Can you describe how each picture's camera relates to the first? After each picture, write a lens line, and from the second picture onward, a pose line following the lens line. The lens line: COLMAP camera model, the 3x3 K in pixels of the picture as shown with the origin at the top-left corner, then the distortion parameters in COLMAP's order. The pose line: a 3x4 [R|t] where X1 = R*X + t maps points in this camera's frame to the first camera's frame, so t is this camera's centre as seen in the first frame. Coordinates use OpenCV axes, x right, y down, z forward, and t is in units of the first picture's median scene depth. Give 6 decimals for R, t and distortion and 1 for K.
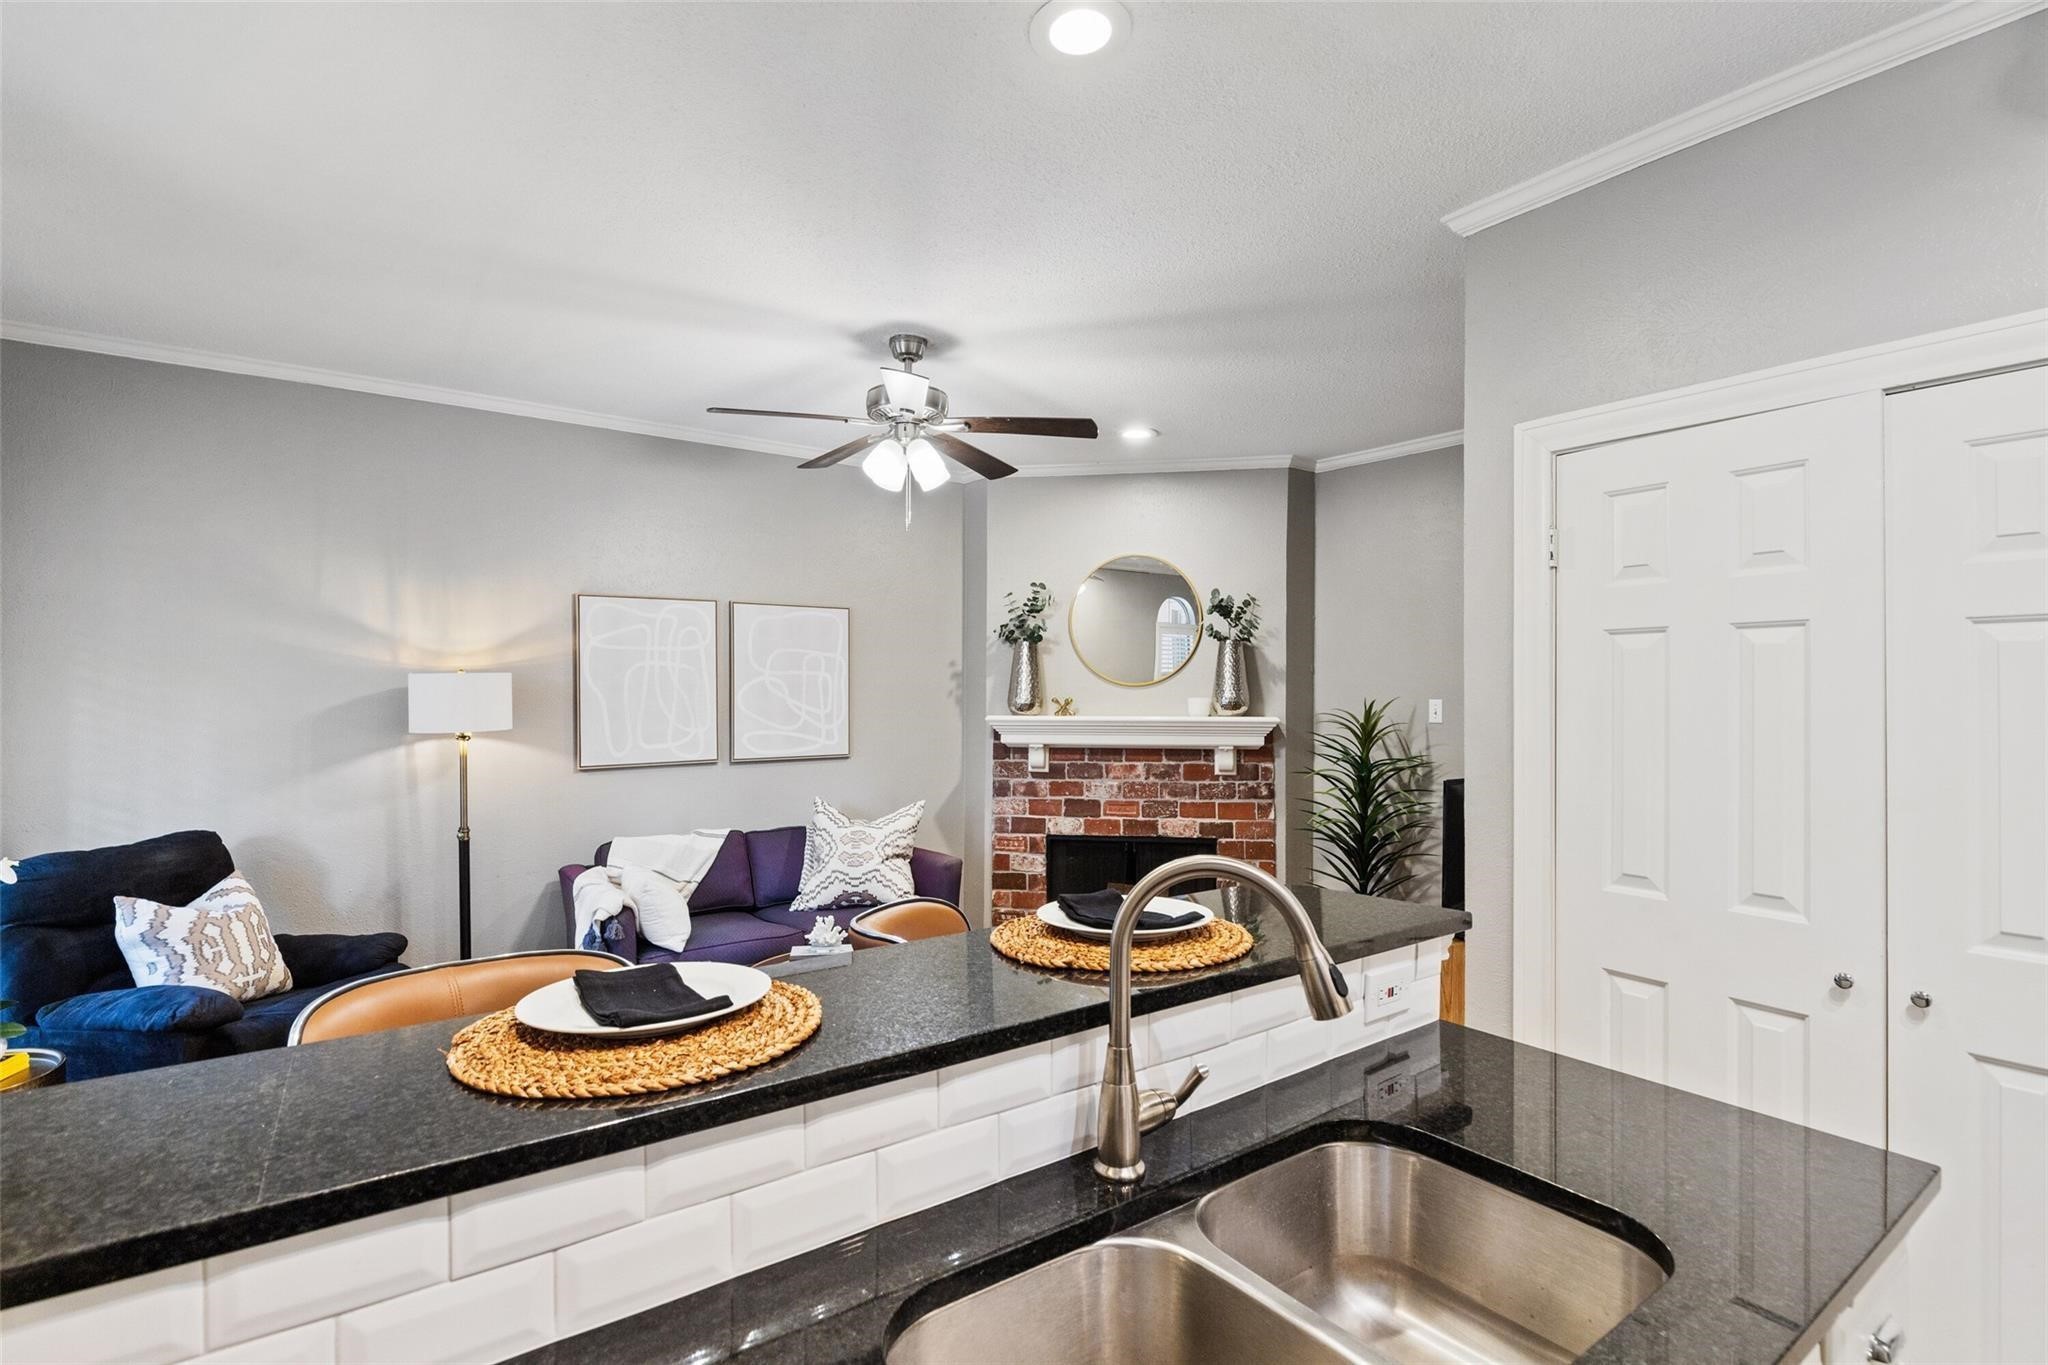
lens RADIAL K [[935.3, 0, 1022.5], [0, 935.3, 687.8], [0, 0, 1]] dist [0.002099, 0.000063]
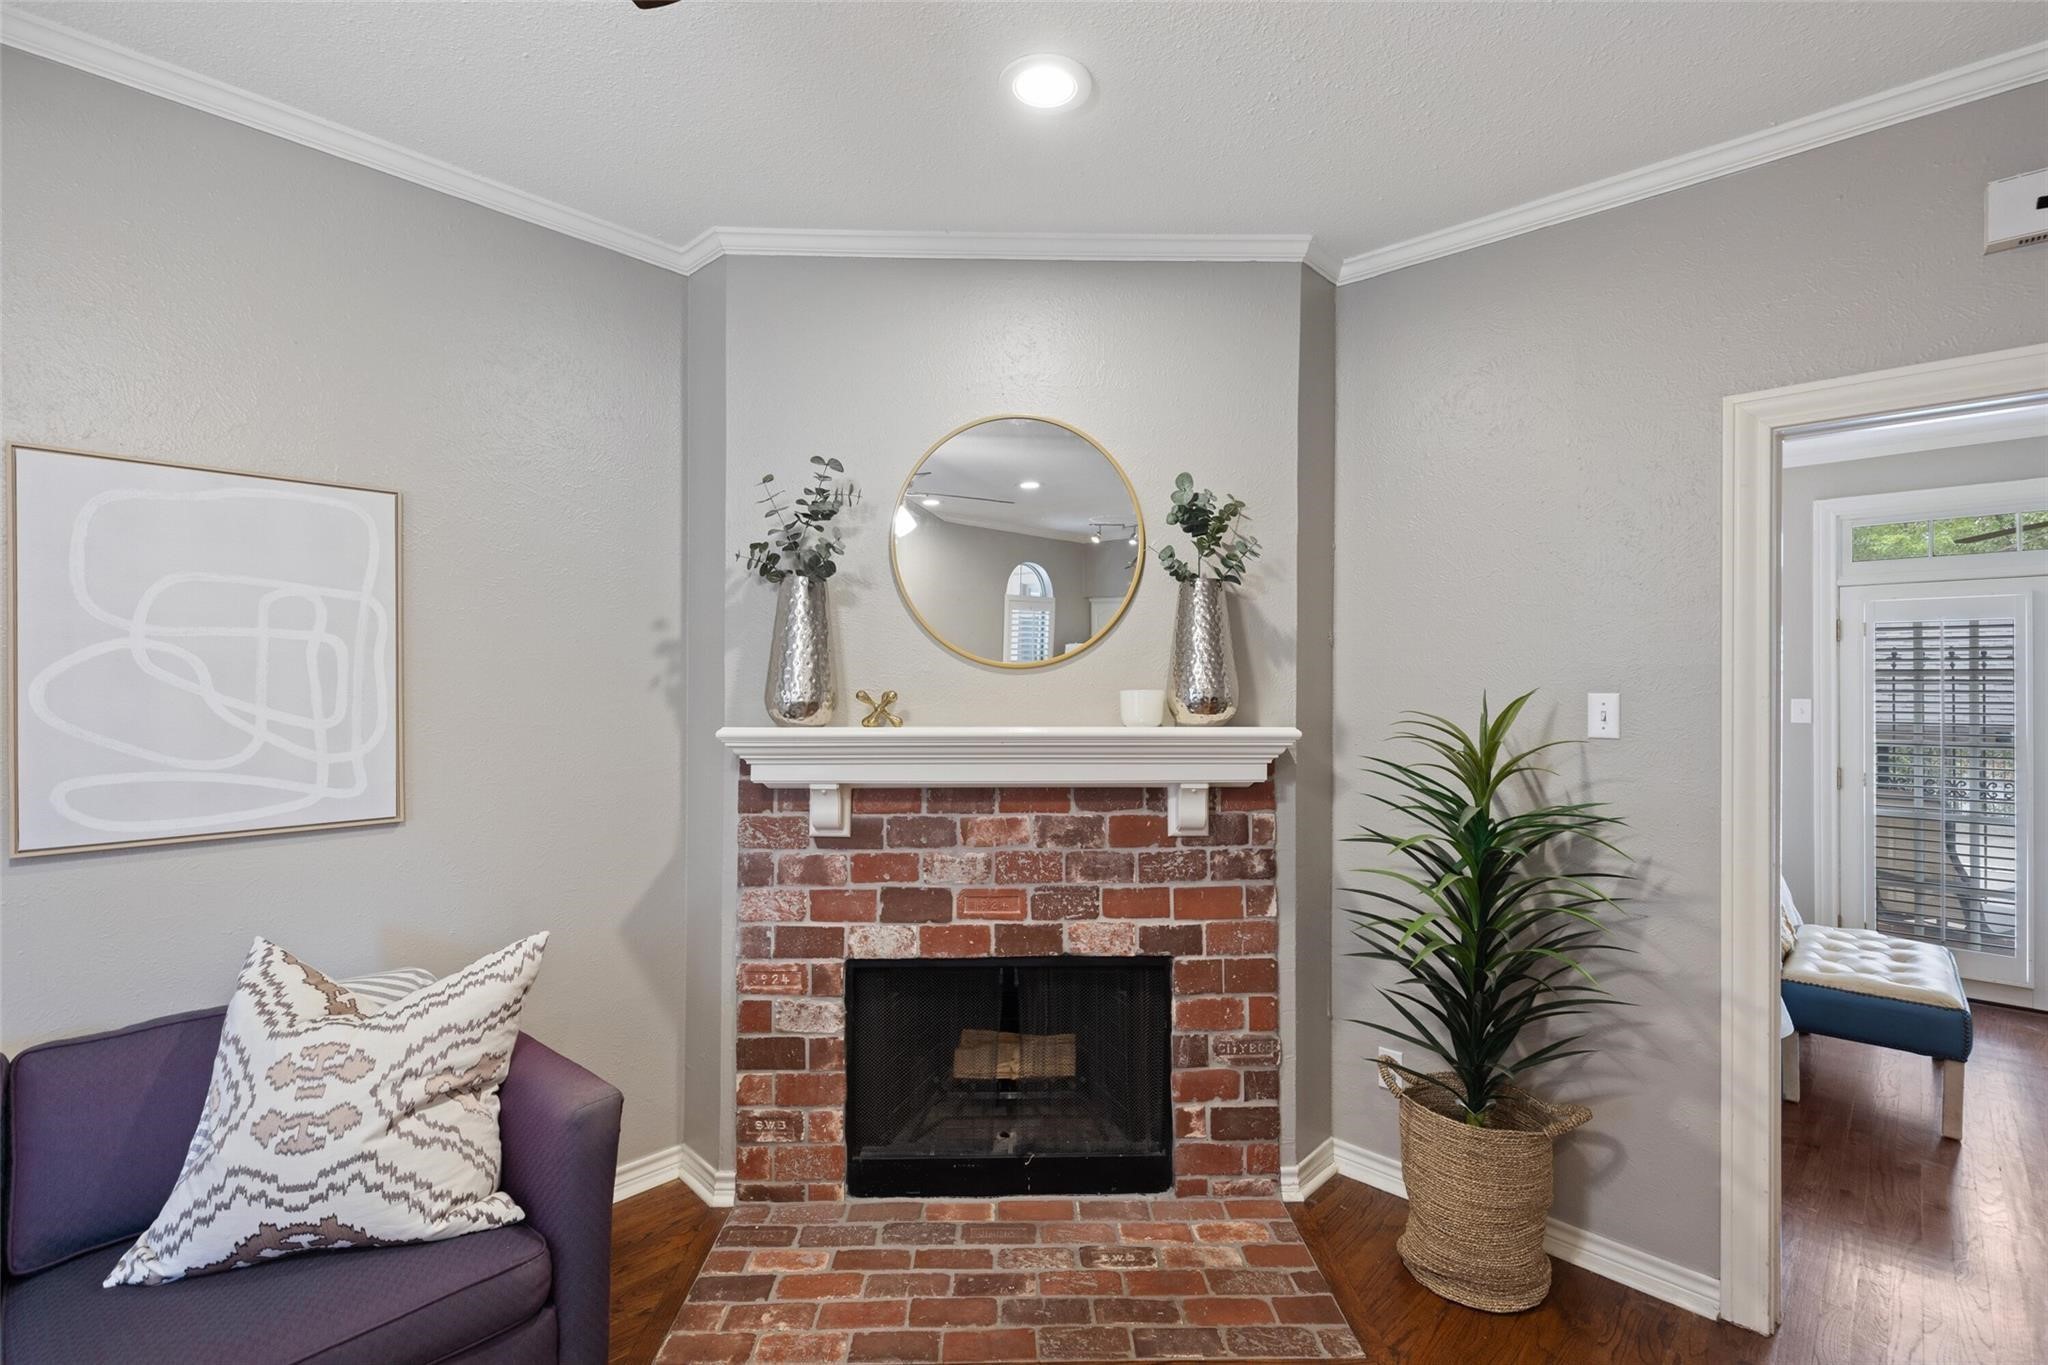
lens RADIAL K [[935.3, 0, 1022.5], [0, 935.3, 687.8], [0, 0, 1]] dist [0.002099, 0.000063]
pose [[0.982320, -0.000817, 0.187207, 0.025366], [-0.000594, 0.999972, 0.007480, 0.005324], [-0.187208, -0.007459, 0.982292, 0.490514]]
